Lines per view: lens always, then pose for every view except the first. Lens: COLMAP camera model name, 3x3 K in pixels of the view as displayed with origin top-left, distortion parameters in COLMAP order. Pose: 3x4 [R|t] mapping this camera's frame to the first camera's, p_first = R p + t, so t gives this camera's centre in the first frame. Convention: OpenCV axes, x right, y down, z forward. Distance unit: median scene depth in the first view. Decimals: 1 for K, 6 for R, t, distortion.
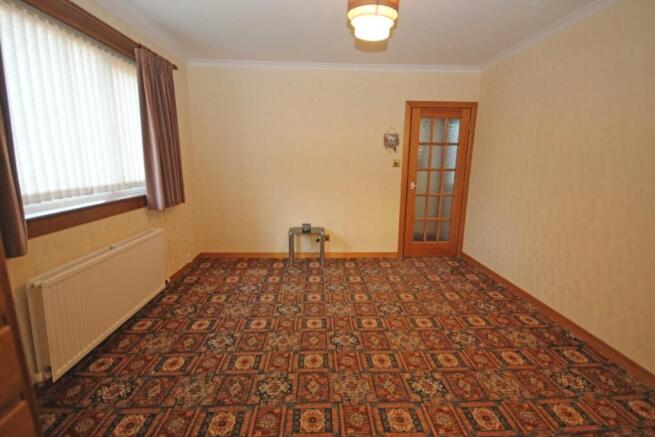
lens RADIAL K [[301.1, 0, 330.7], [0, 301.1, 217.6], [0, 0, 1]] dist [0.005570, -0.008185]
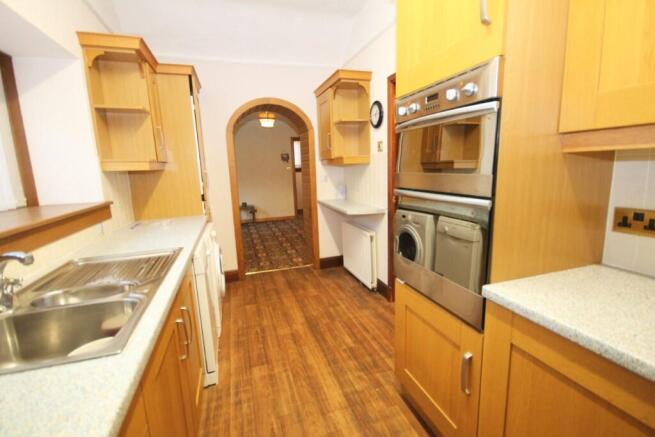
lens RADIAL K [[301.1, 0, 332.9], [0, 301.1, 221.5], [0, 0, 1]] dist [0.005570, -0.008185]
pose [[0.960432, -0.096073, 0.261421, -0.048391], [0.099407, 0.995047, 0.000475, 0.181241], [-0.260172, 0.025531, 0.965225, -0.916493]]
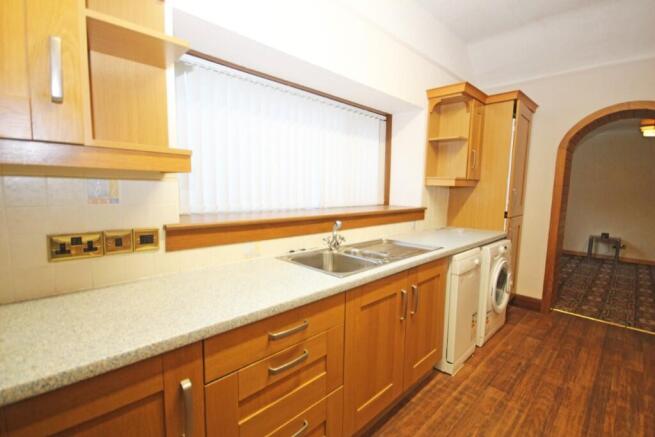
lens RADIAL K [[301.1, 0, 333.8], [0, 301.1, 222.4], [0, 0, 1]] dist [0.005570, -0.008185]
pose [[0.675120, 0.080114, -0.733345, 0.096439], [-0.147109, 0.988740, -0.027415, 0.194477], [0.722891, 0.126390, 0.679304, -0.949670]]
